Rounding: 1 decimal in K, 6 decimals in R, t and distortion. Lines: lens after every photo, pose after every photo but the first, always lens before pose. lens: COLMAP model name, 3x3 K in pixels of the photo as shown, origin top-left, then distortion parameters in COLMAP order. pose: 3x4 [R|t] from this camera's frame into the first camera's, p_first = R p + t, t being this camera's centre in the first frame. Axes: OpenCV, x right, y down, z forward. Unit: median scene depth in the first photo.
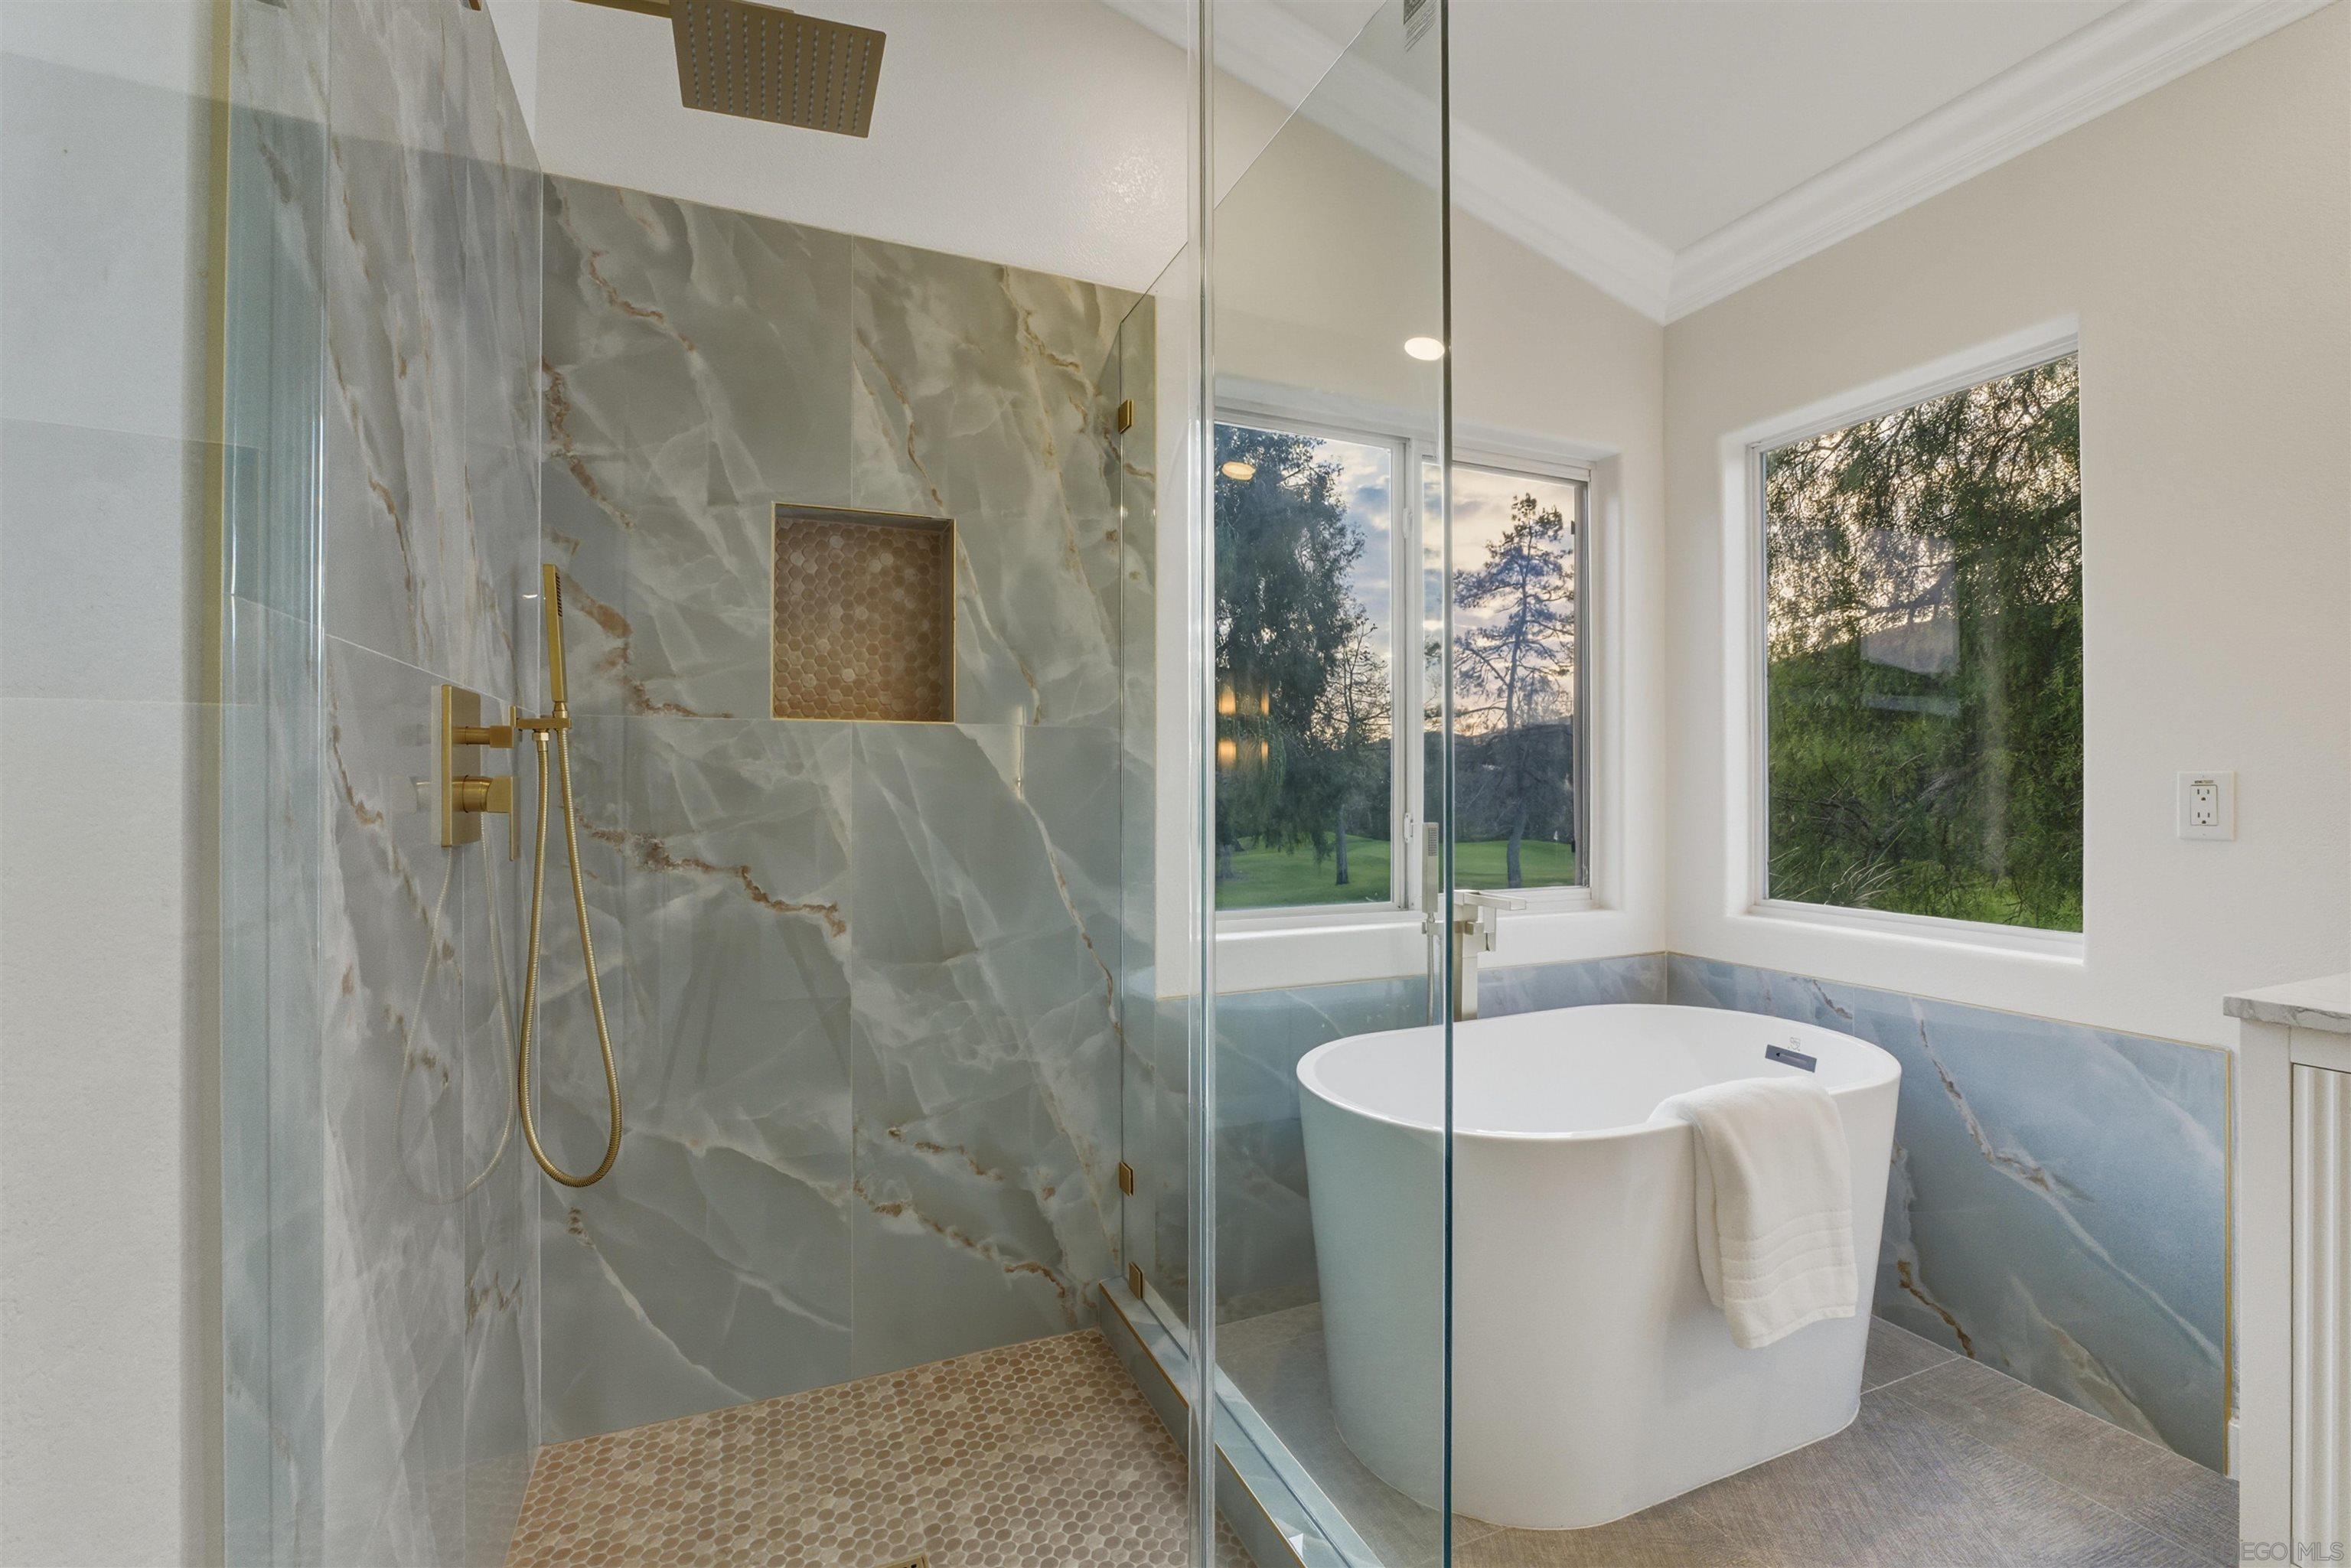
lens RADIAL K [[1006.4, 0, 1178.3], [0, 1006.4, 794.2], [0, 0, 1]] dist [-0.020768, 0.004762]
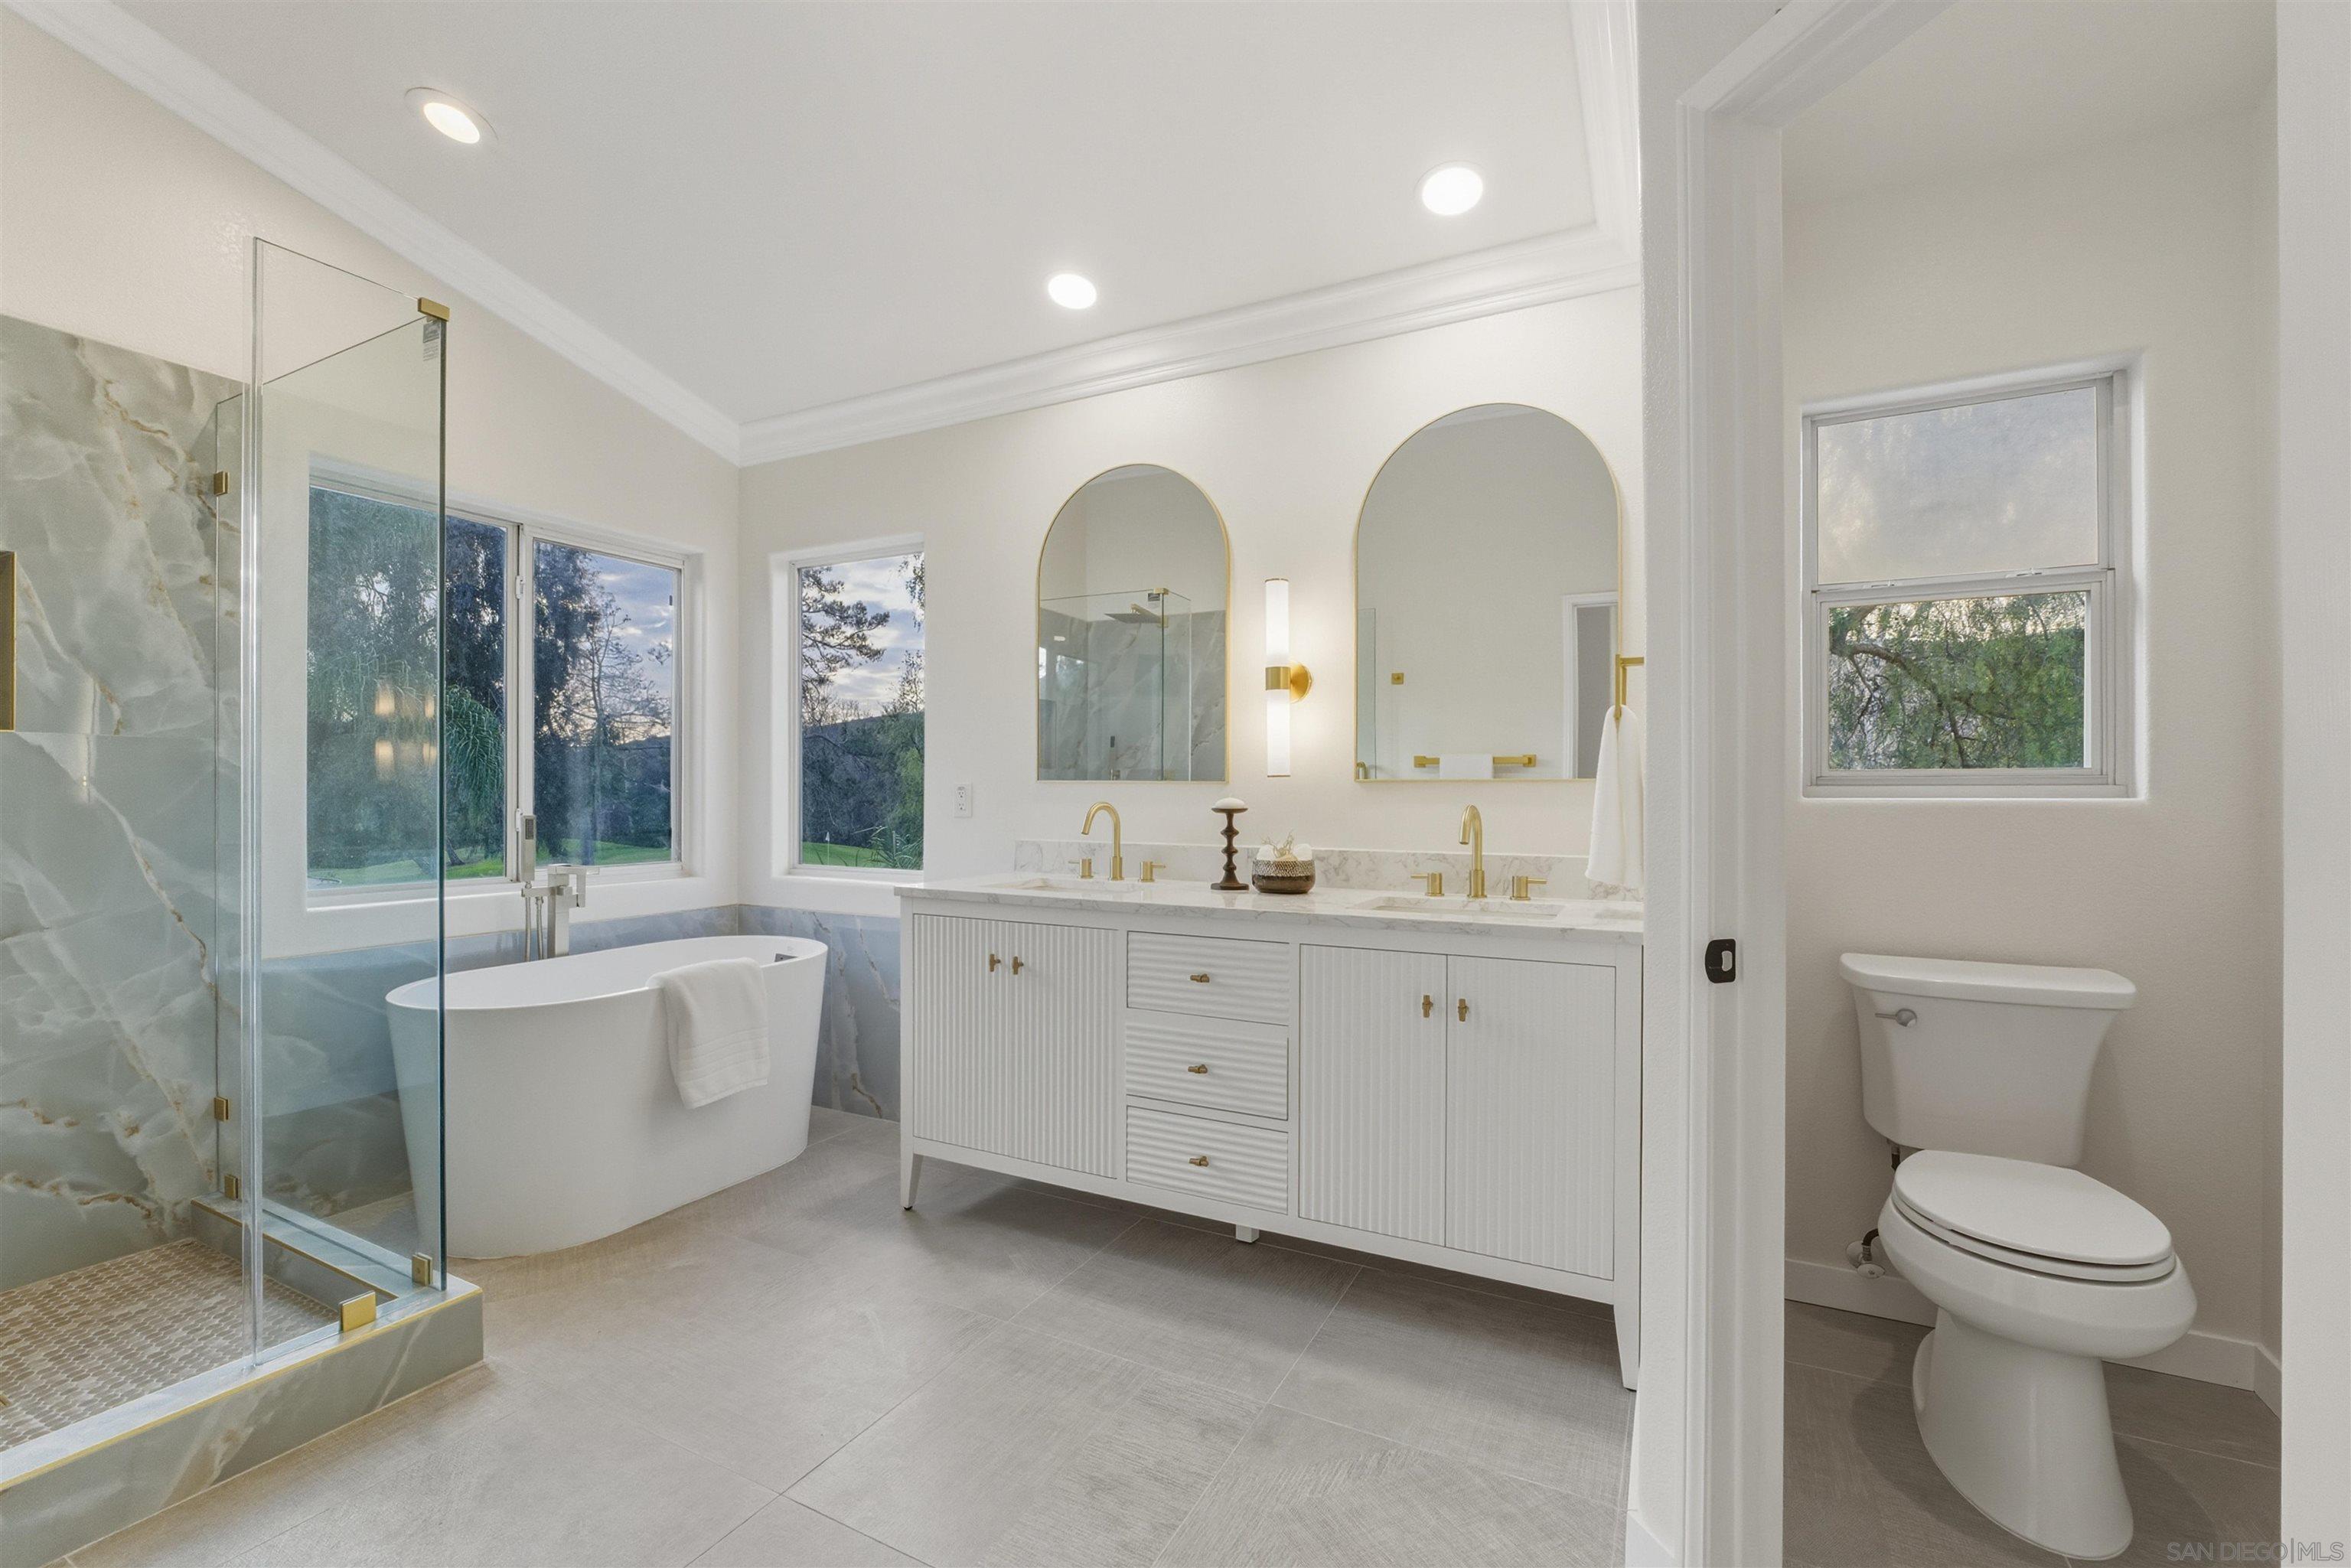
lens RADIAL K [[1006.4, 0, 1178.3], [0, 1006.4, 794.2], [0, 0, 1]] dist [-0.020768, 0.004762]
pose [[0.777073, 0.000740, 0.629411, 0.094698], [0.000715, 0.999998, -0.002058, 0.004001], [-0.629411, 0.002050, 0.777070, -0.670028]]
